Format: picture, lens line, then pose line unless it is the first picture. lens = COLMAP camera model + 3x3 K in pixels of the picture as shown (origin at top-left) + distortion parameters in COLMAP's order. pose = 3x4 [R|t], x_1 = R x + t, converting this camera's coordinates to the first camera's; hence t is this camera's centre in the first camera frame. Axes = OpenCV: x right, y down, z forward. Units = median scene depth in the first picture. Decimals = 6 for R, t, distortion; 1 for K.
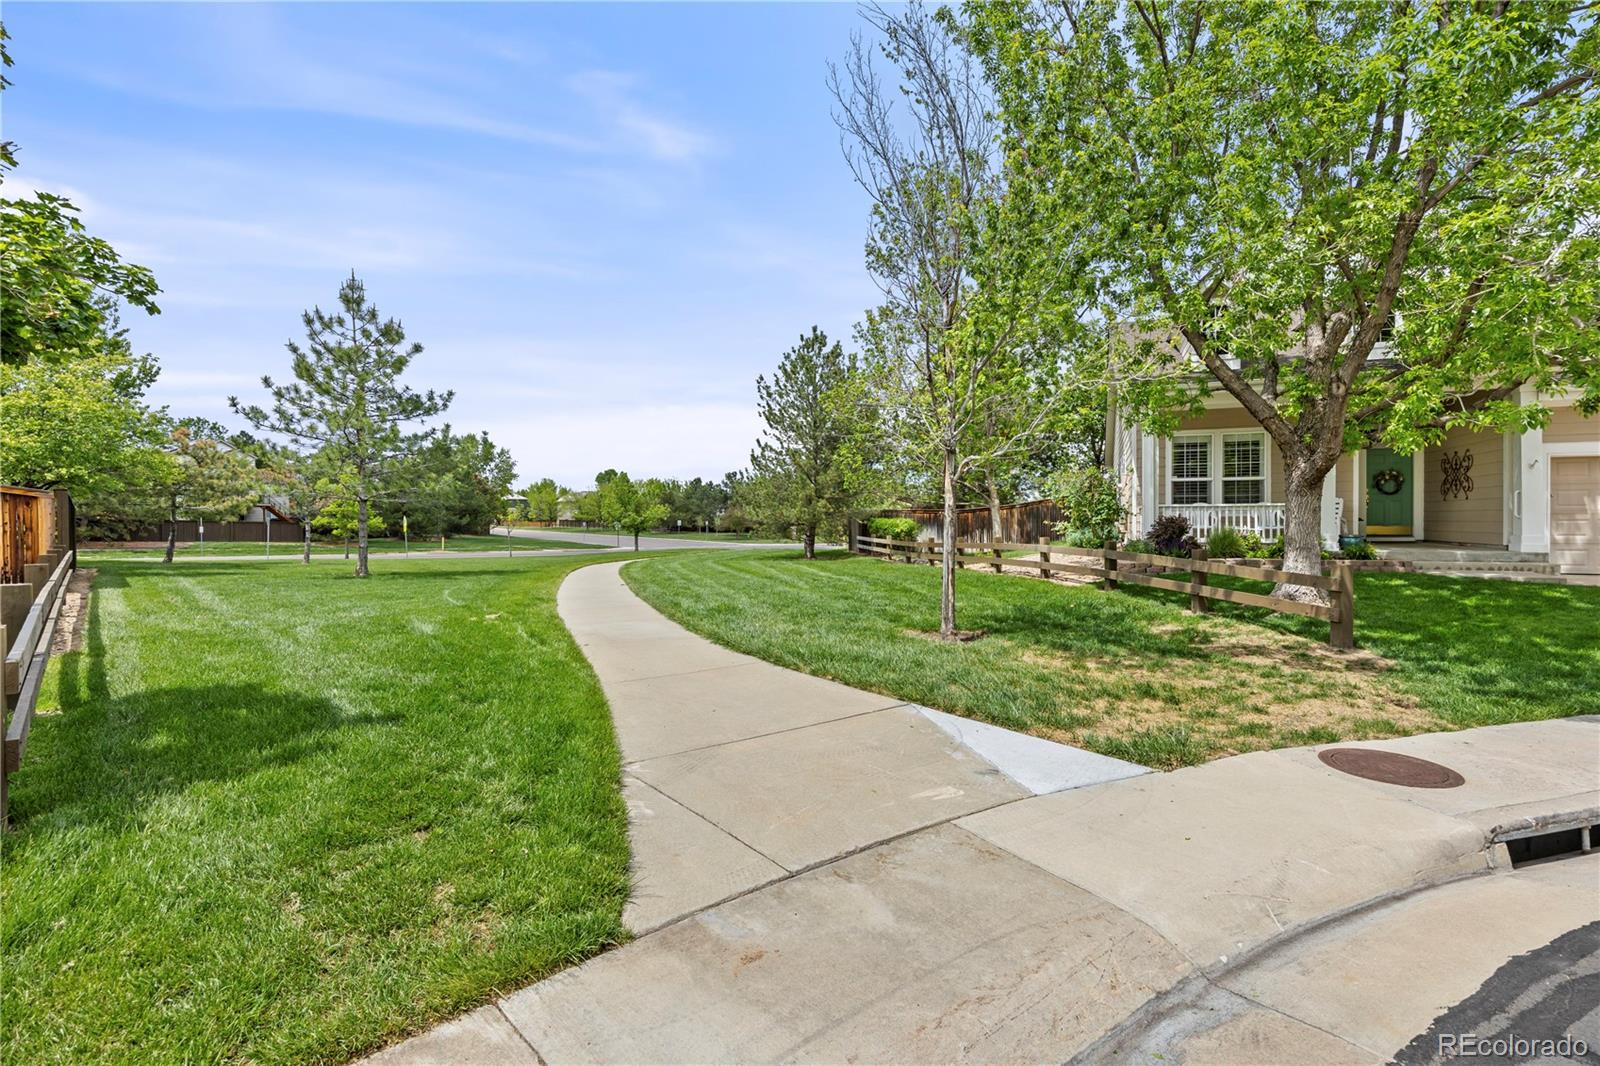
lens RADIAL K [[719.9, 0, 800.0], [0, 719.9, 533.0], [0, 0, 1]] dist [-0.003910, -0.000250]
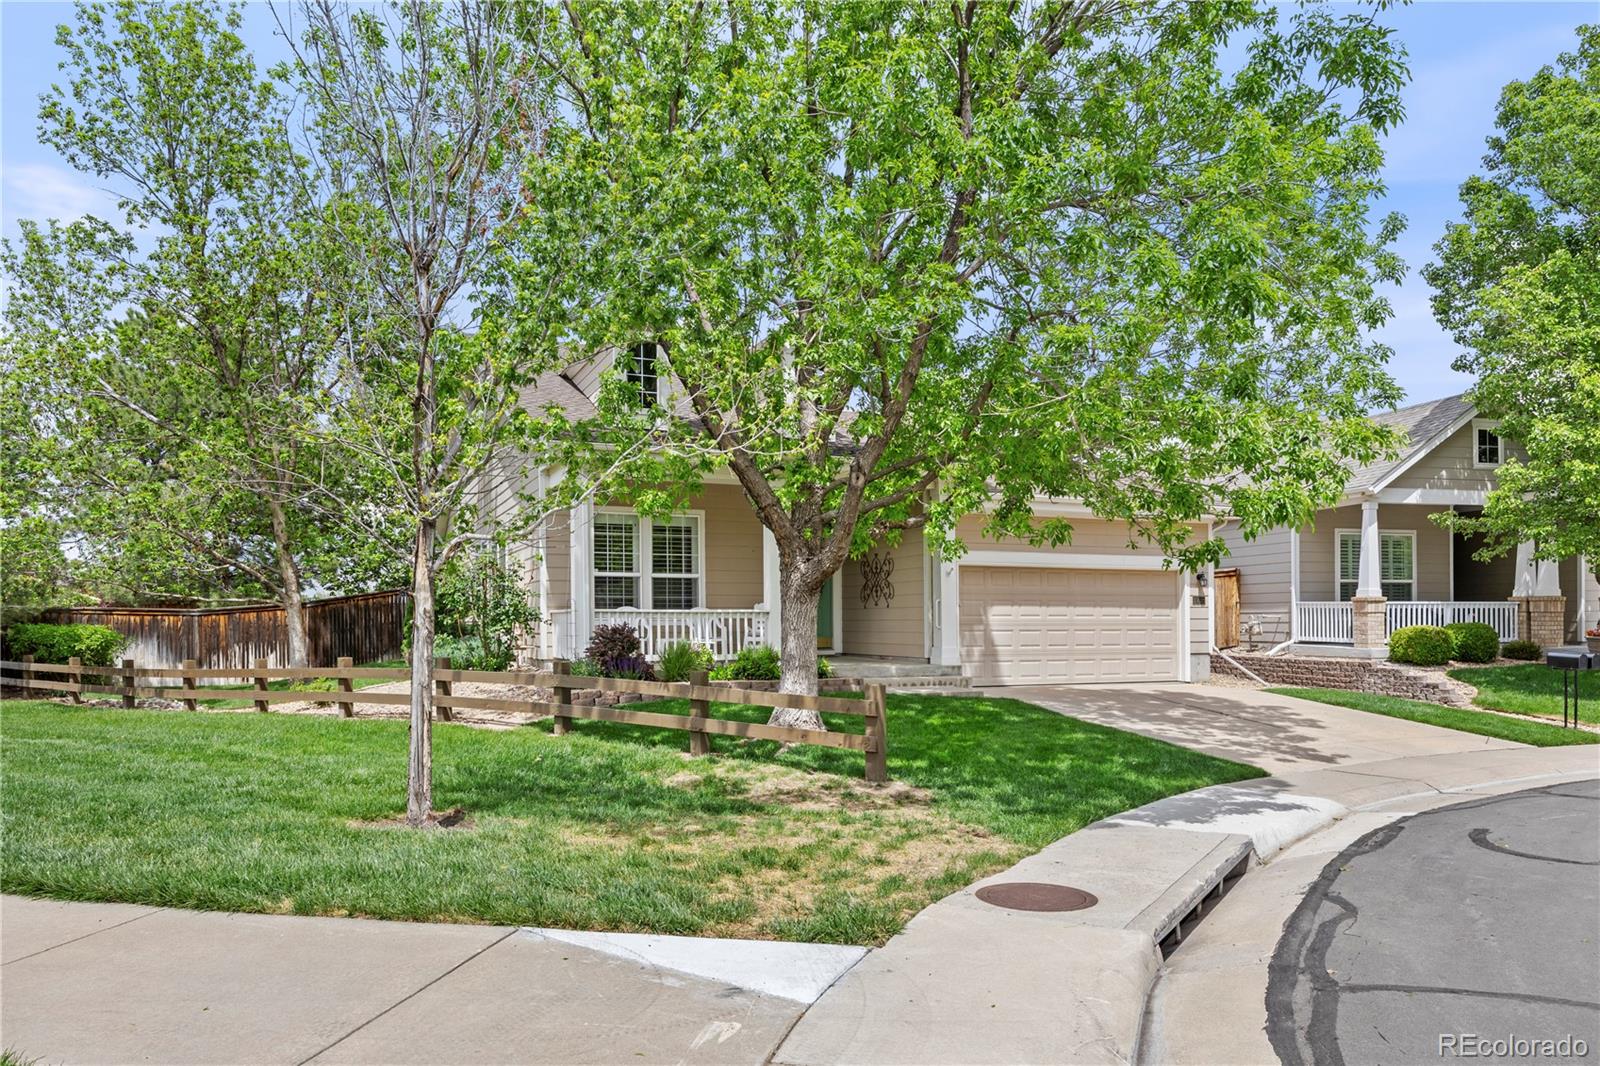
lens RADIAL K [[1159.5, 0, 799.8], [0, 1159.5, 630.3], [0, 0, 1]] dist [-0.001925, 0.001934]
pose [[0.709301, 0.000311, 0.704906, -0.173449], [0.009323, 0.999908, -0.009823, -0.005400], [-0.704845, 0.013539, 0.709233, 0.045114]]
